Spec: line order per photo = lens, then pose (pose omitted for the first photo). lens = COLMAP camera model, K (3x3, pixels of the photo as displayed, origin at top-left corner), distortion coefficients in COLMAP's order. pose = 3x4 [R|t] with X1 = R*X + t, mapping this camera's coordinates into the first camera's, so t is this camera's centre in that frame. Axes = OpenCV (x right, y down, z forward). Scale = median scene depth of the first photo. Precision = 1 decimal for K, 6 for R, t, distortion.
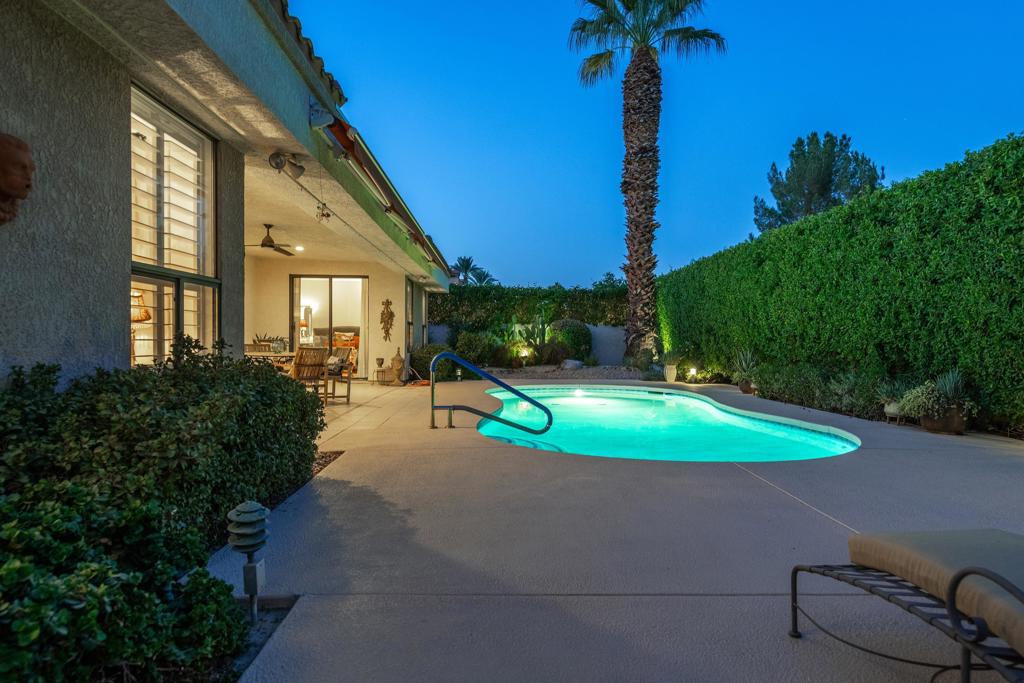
lens RADIAL K [[634.3, 0, 512.0], [0, 634.3, 341.5], [0, 0, 1]] dist [0.000808, 0.000336]
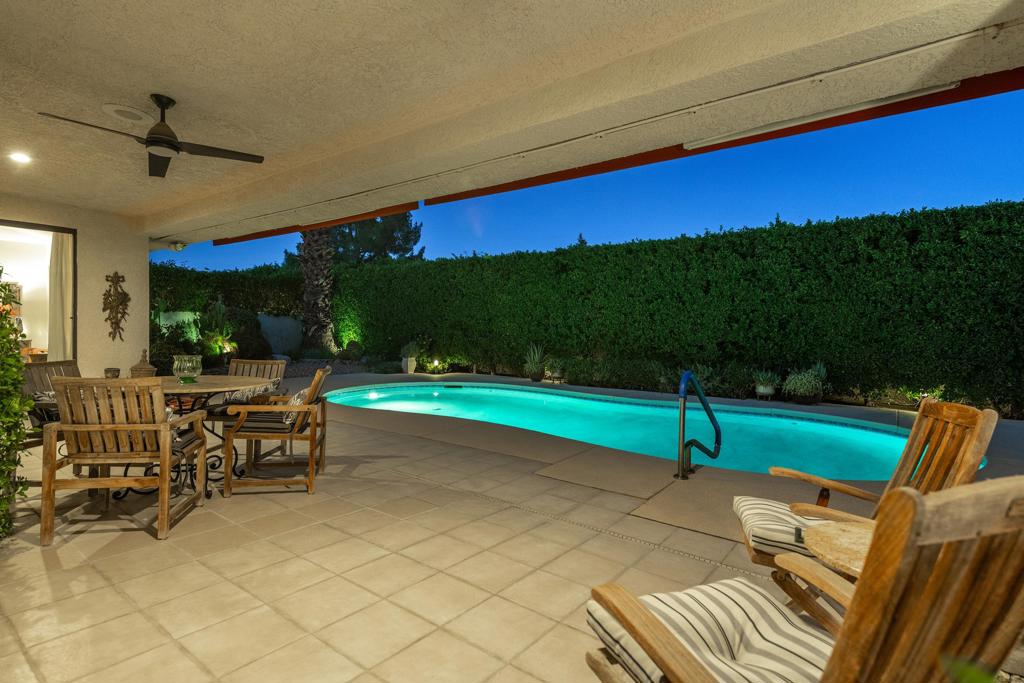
lens RADIAL K [[513.9, 0, 512.0], [0, 513.9, 341.5], [0, 0, 1]] dist [0.000639, -0.000610]
pose [[0.633346, -0.016557, 0.773692, -0.300236], [-0.006341, 0.999627, 0.026583, -0.012846], [-0.773843, -0.021742, 0.633004, 0.334185]]
